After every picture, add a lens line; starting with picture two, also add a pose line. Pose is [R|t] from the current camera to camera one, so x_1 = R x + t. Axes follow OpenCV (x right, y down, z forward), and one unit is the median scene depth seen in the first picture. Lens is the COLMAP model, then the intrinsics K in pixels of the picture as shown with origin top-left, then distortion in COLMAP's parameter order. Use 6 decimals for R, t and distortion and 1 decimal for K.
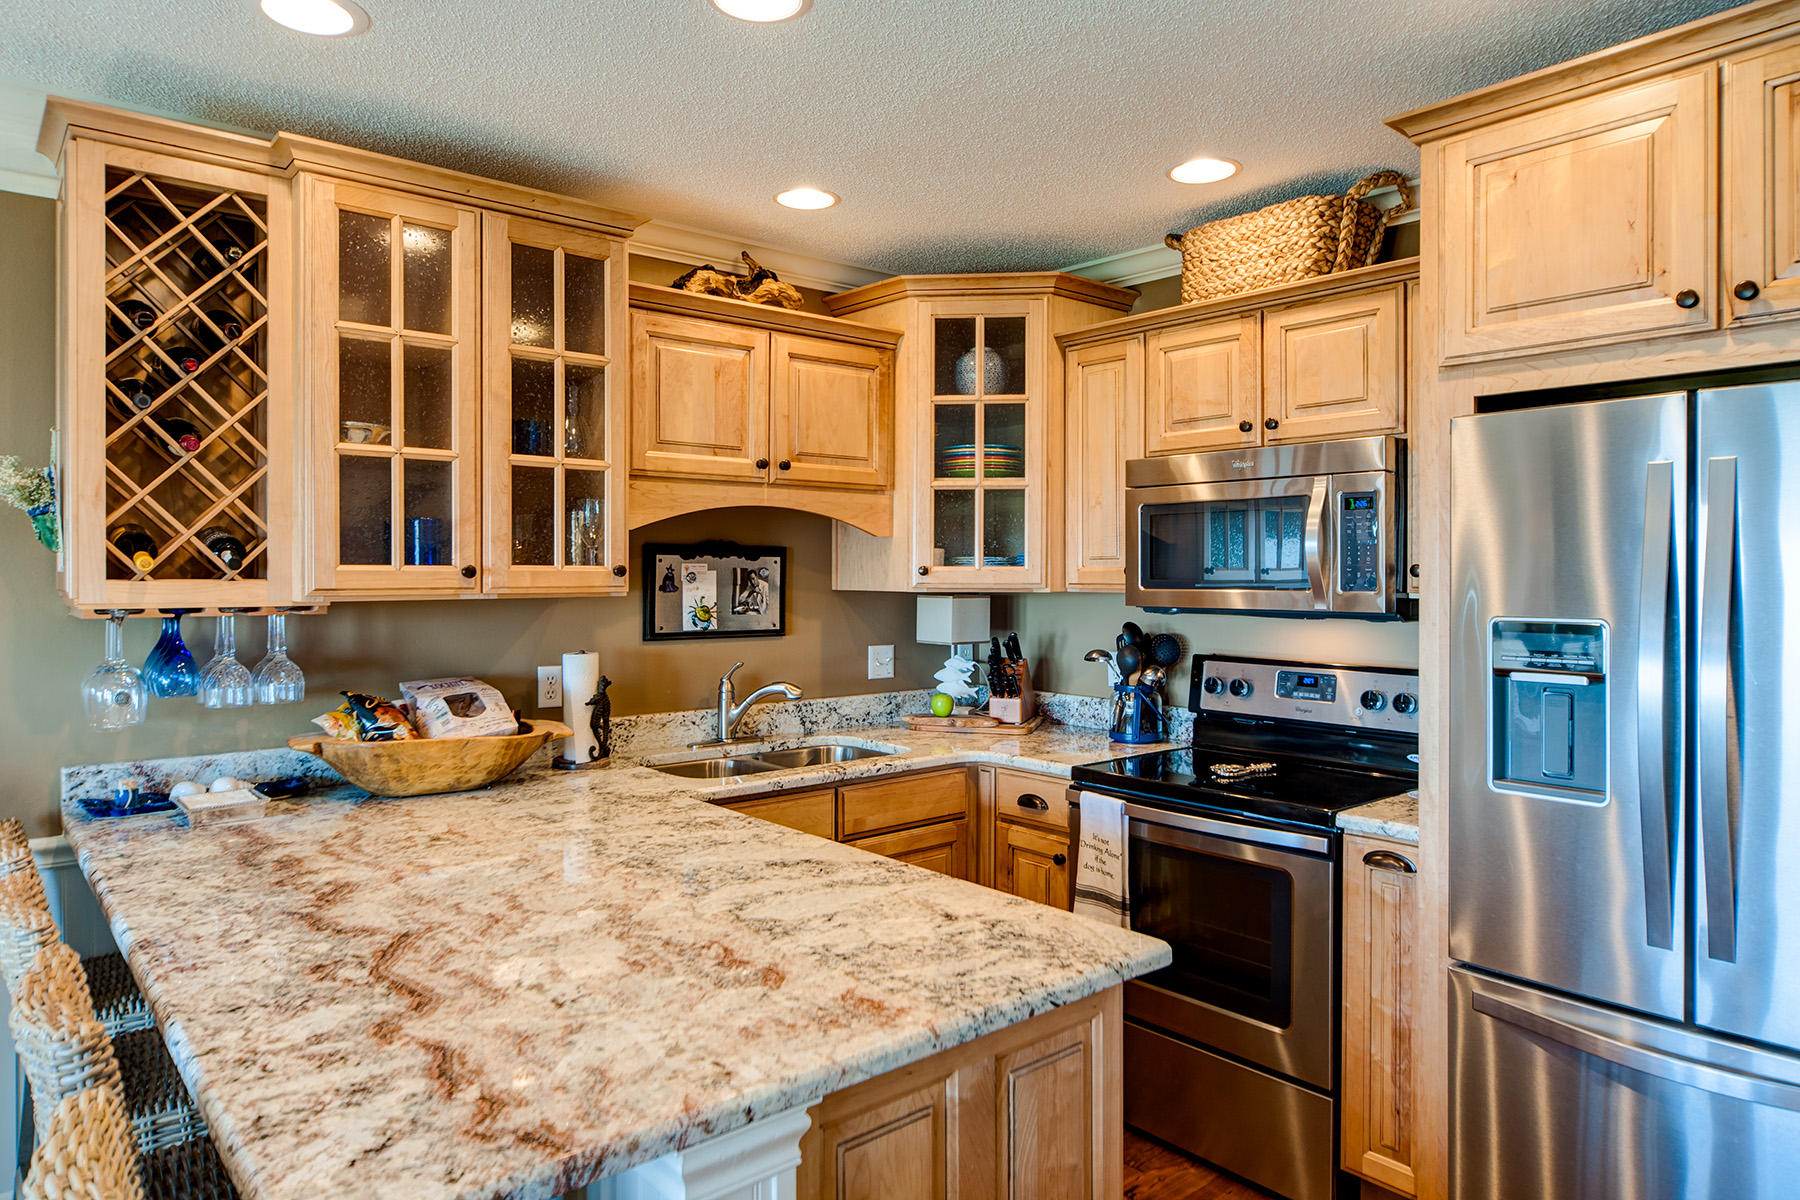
lens RADIAL K [[1134.8, 0, 885.8], [0, 1134.8, 578.2], [0, 0, 1]] dist [-0.001672, -0.000812]
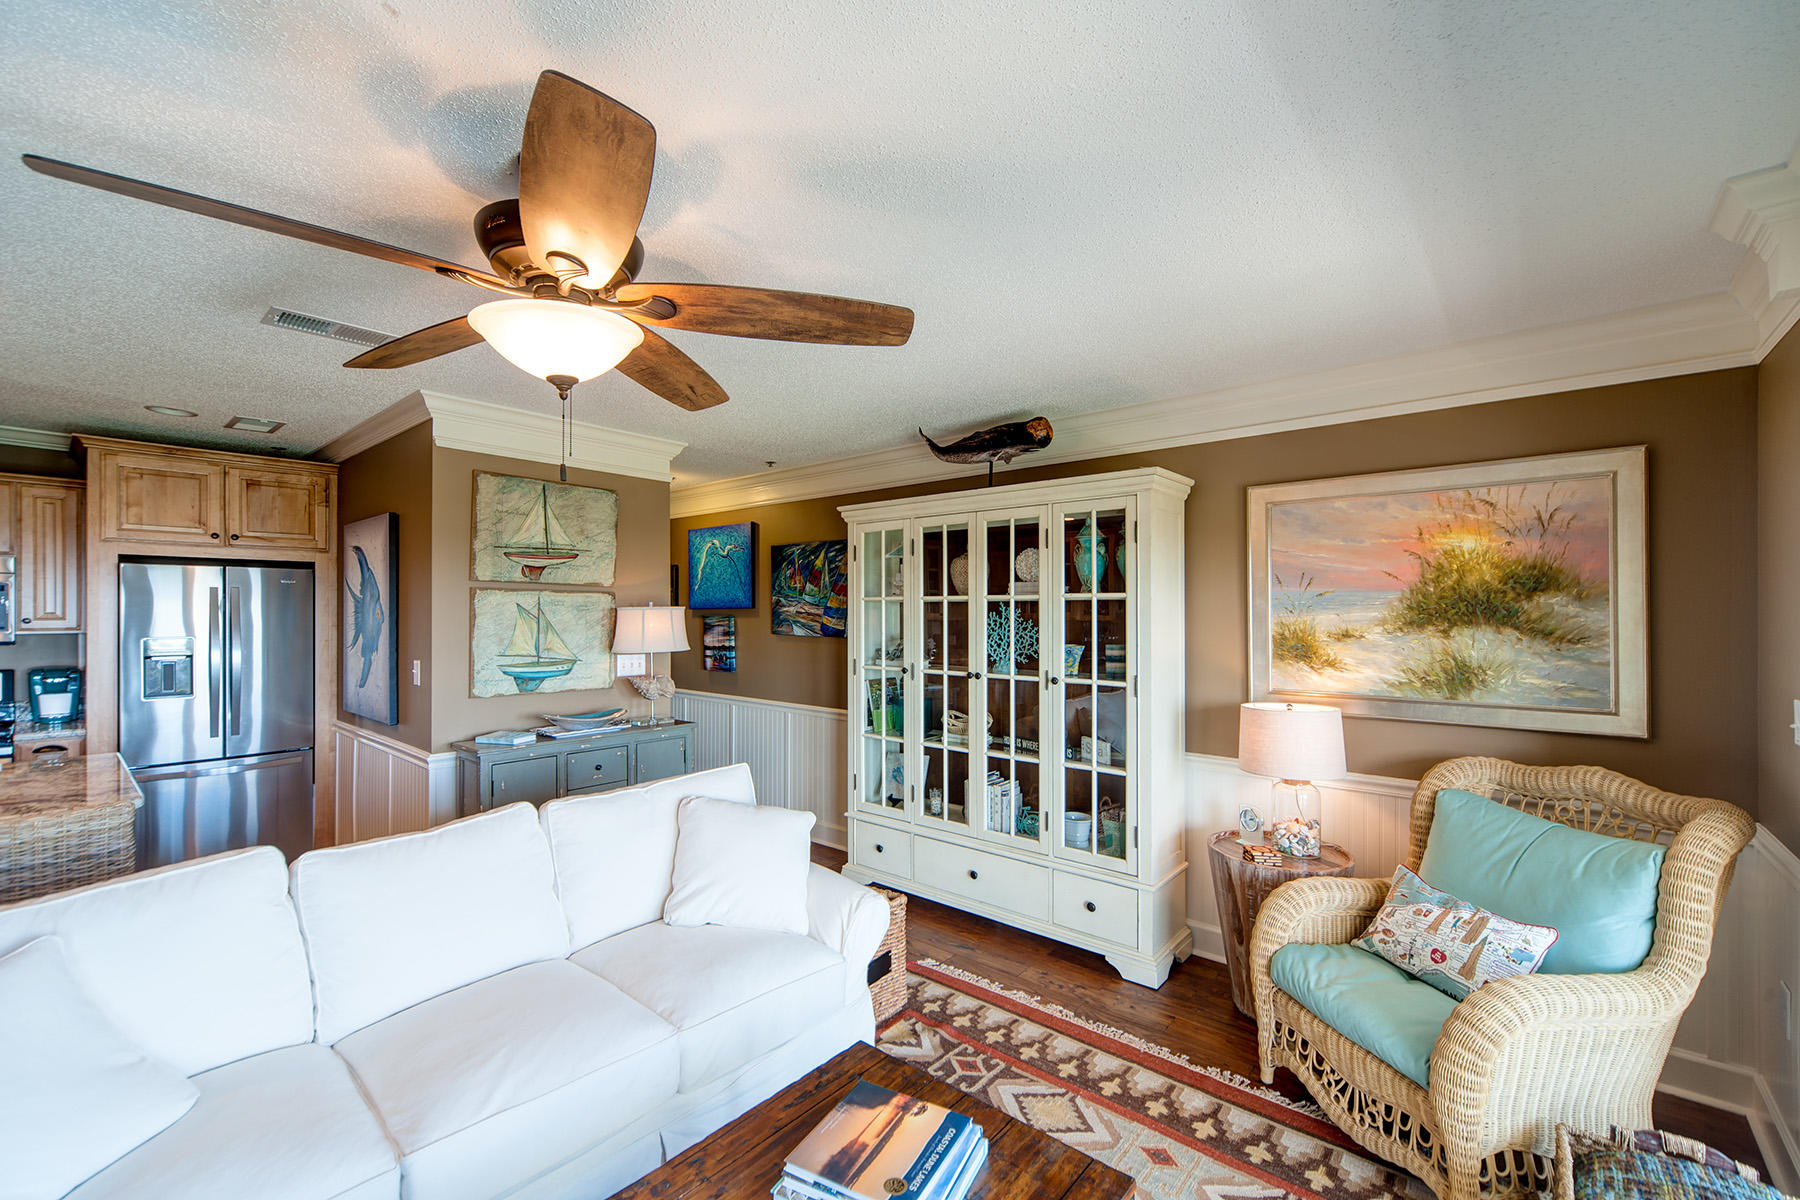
lens RADIAL K [[742.4, 0, 885.5], [0, 742.4, 609.0], [0, 0, 1]] dist [0.007479, -0.003897]
pose [[-0.146939, 0.002228, 0.989143, -1.023835], [0.006269, 0.999979, -0.001322, -0.015084], [-0.989126, 0.006007, -0.146950, -0.350693]]
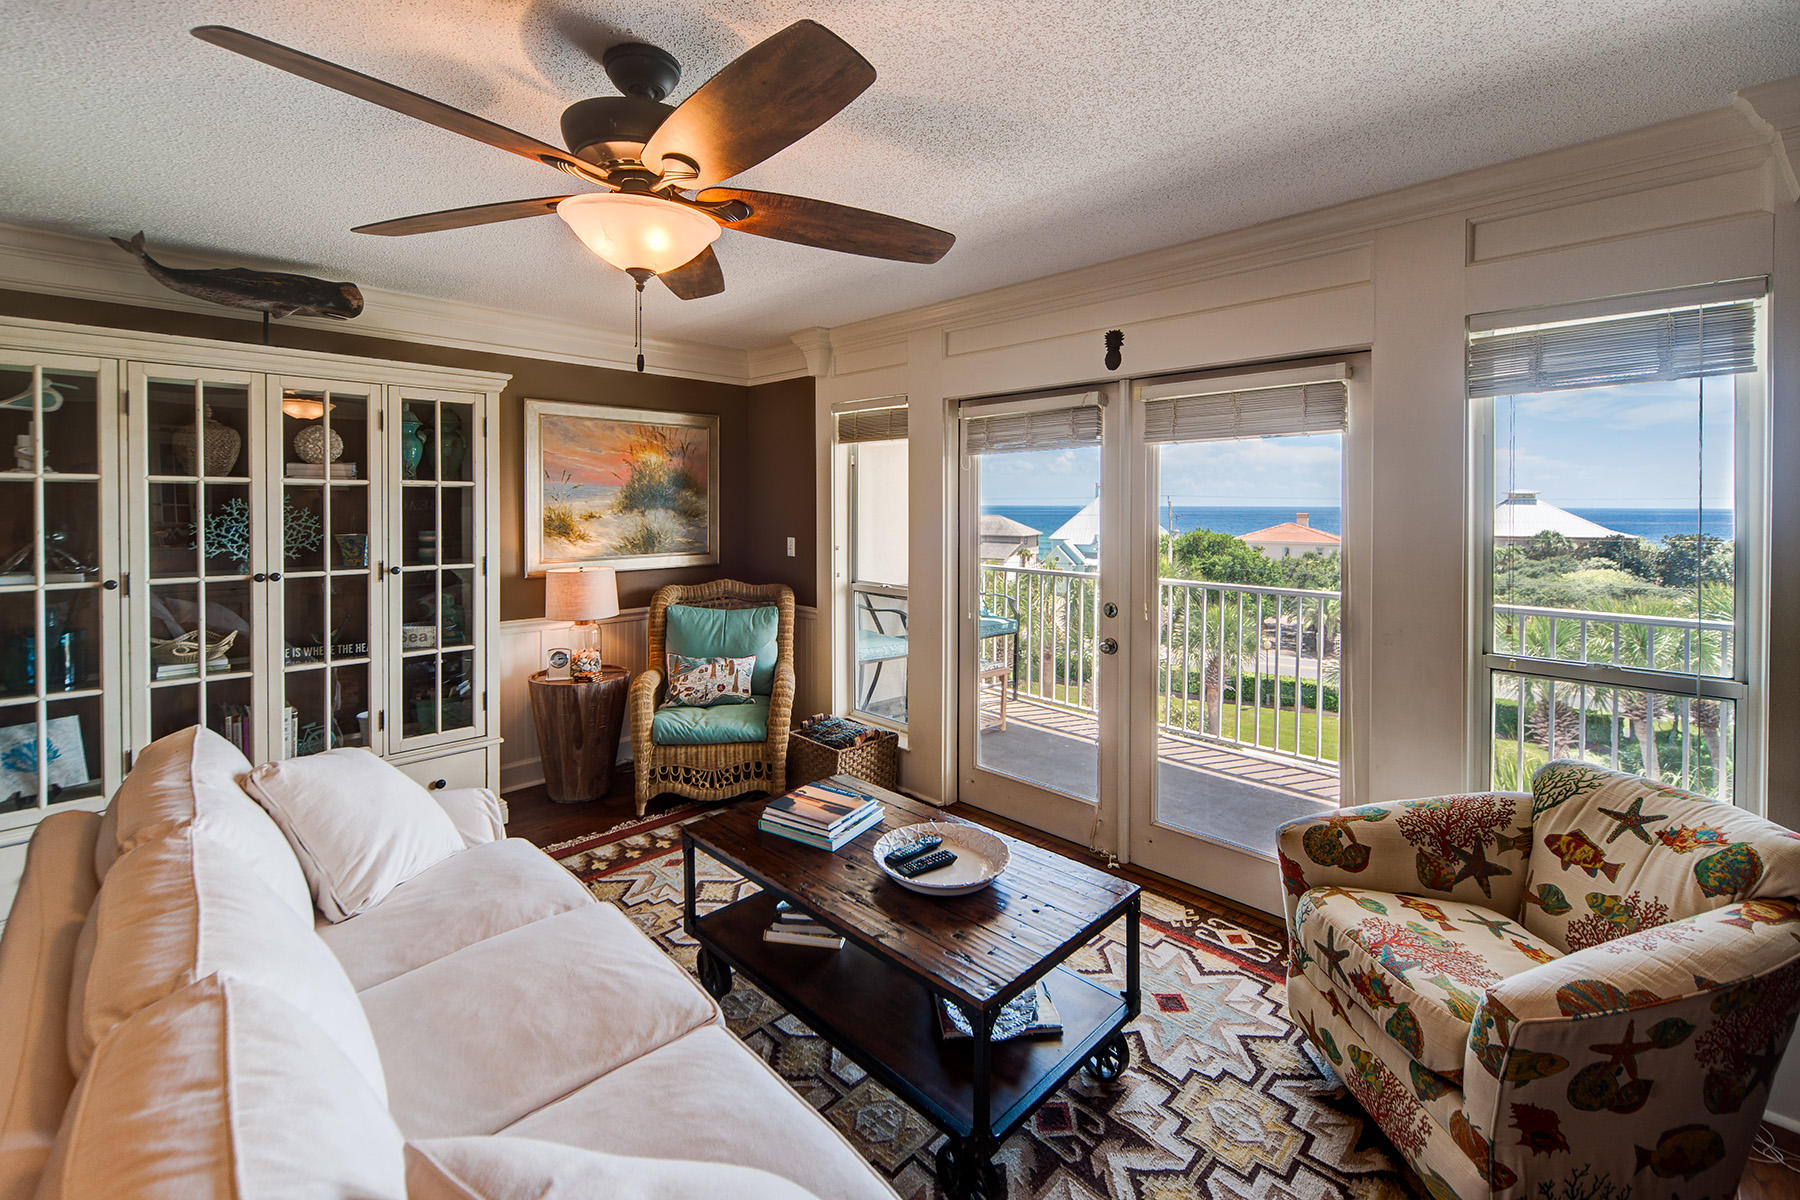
lens RADIAL K [[787.8, 0, 889.2], [0, 787.8, 501.9], [0, 0, 1]] dist [0.000319, -0.000106]
pose [[-0.997705, -0.005899, -0.067448, -0.610880], [-0.006428, 0.999950, 0.007625, -0.019319], [0.067399, 0.008041, -0.997694, 0.388648]]
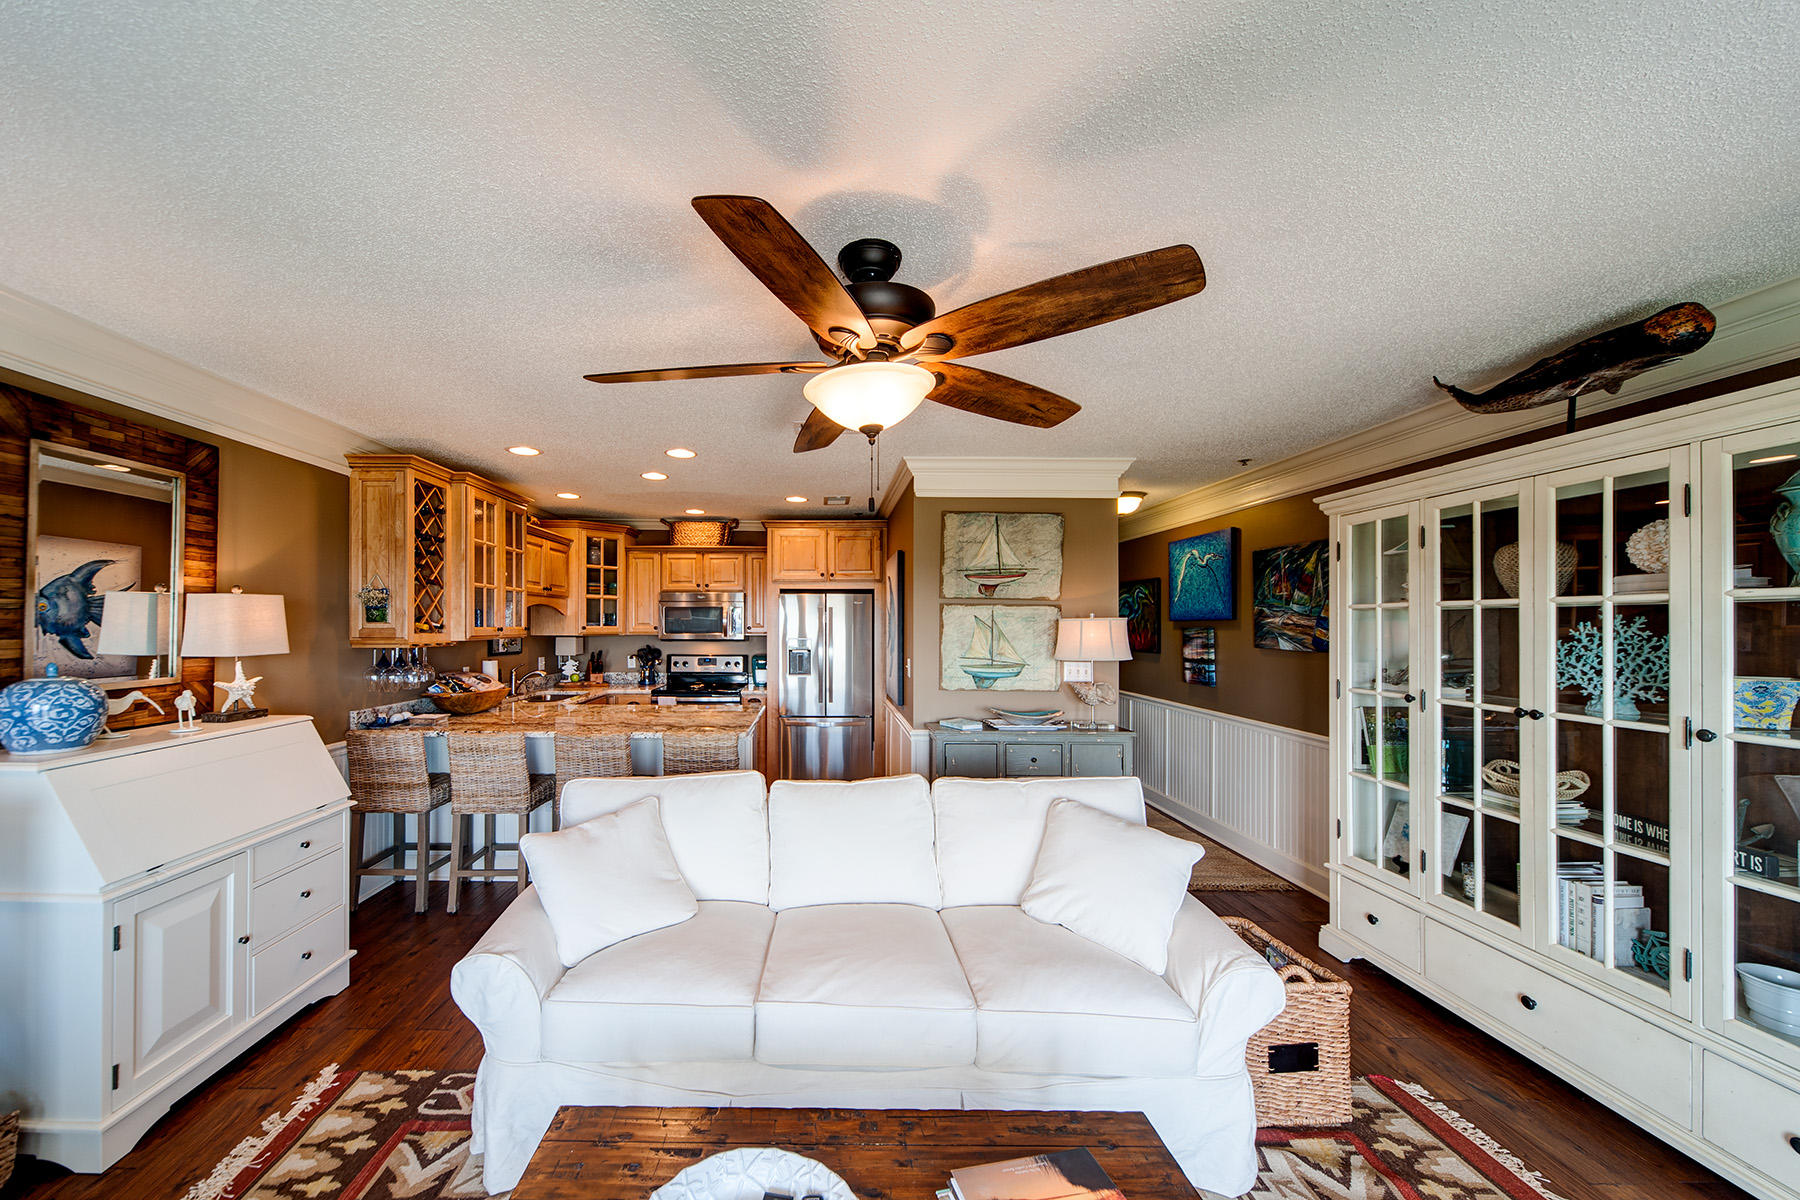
lens RADIAL K [[648.3, 0, 821.2], [0, 648.3, 621.9], [0, 0, 1]] dist [0.002393, 0.000016]
pose [[0.646279, 0.004011, 0.763091, -0.923517], [0.003236, 0.999963, -0.007996, -0.007498], [-0.763095, 0.007637, 0.646242, -0.533067]]
